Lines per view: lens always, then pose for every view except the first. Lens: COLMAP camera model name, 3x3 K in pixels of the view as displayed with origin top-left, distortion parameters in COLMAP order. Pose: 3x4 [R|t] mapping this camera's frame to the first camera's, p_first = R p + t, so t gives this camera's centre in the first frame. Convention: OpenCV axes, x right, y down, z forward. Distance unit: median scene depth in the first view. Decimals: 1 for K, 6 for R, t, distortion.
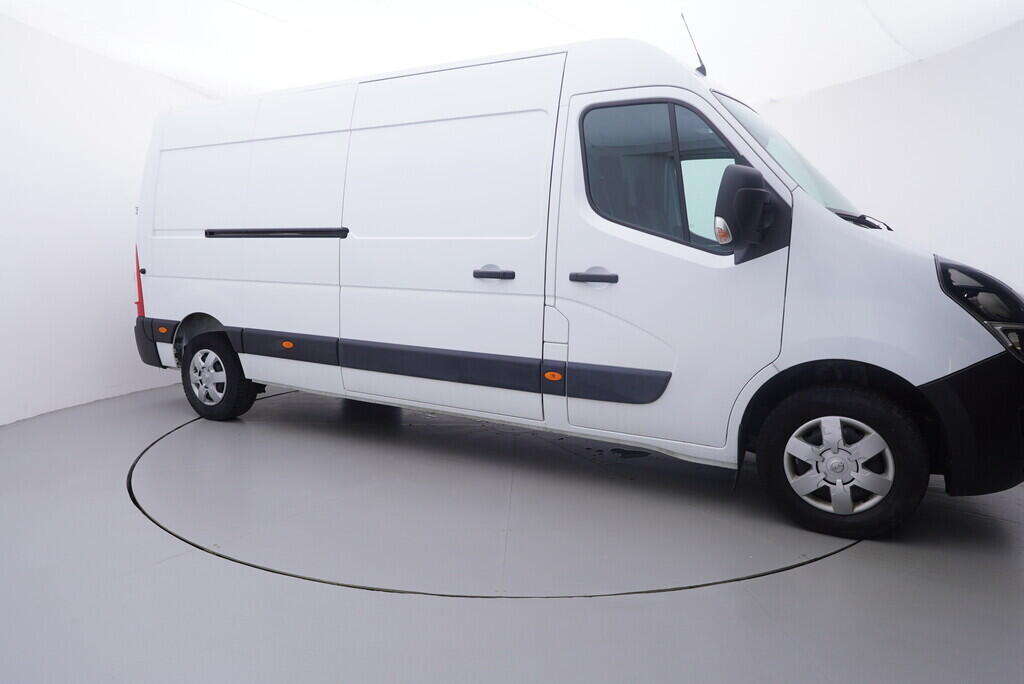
lens RADIAL K [[639.9, 0, 512.0], [0, 639.9, 342.0], [0, 0, 1]] dist [-0.004729, -0.001452]
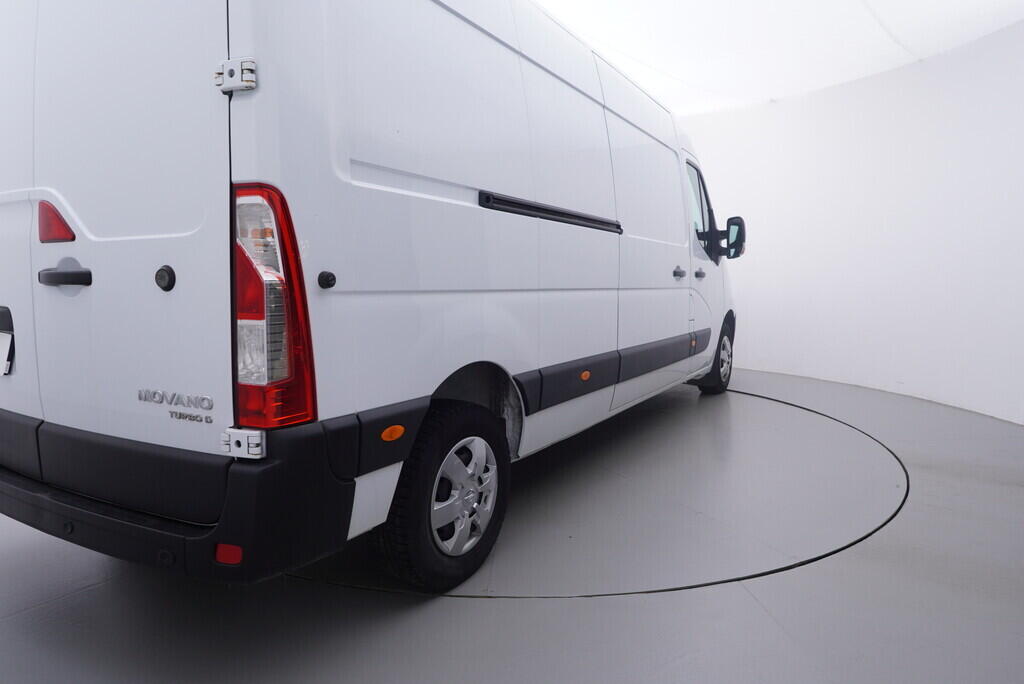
lens RADIAL K [[639.9, 0, 512.0], [0, 639.9, 342.0], [0, 0, 1]] dist [-0.004729, -0.001452]
pose [[0.014385, -0.117161, 0.993009, -1.301644], [0.109977, 0.987272, 0.114891, -0.152843], [-0.993830, 0.107555, 0.027086, 1.300250]]
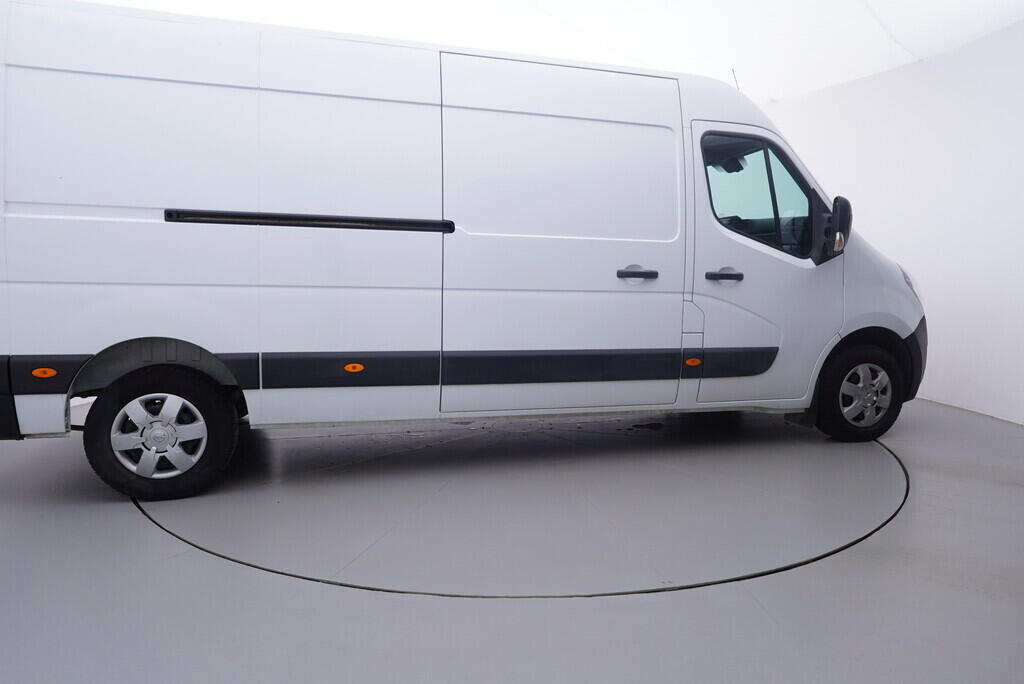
lens RADIAL K [[639.9, 0, 512.0], [0, 639.9, 342.0], [0, 0, 1]] dist [-0.004729, -0.001452]
pose [[0.704548, -0.087329, 0.704263, -0.933137], [0.078519, 0.995899, 0.044941, -0.057323], [-0.705299, 0.023635, 0.708515, 0.394329]]
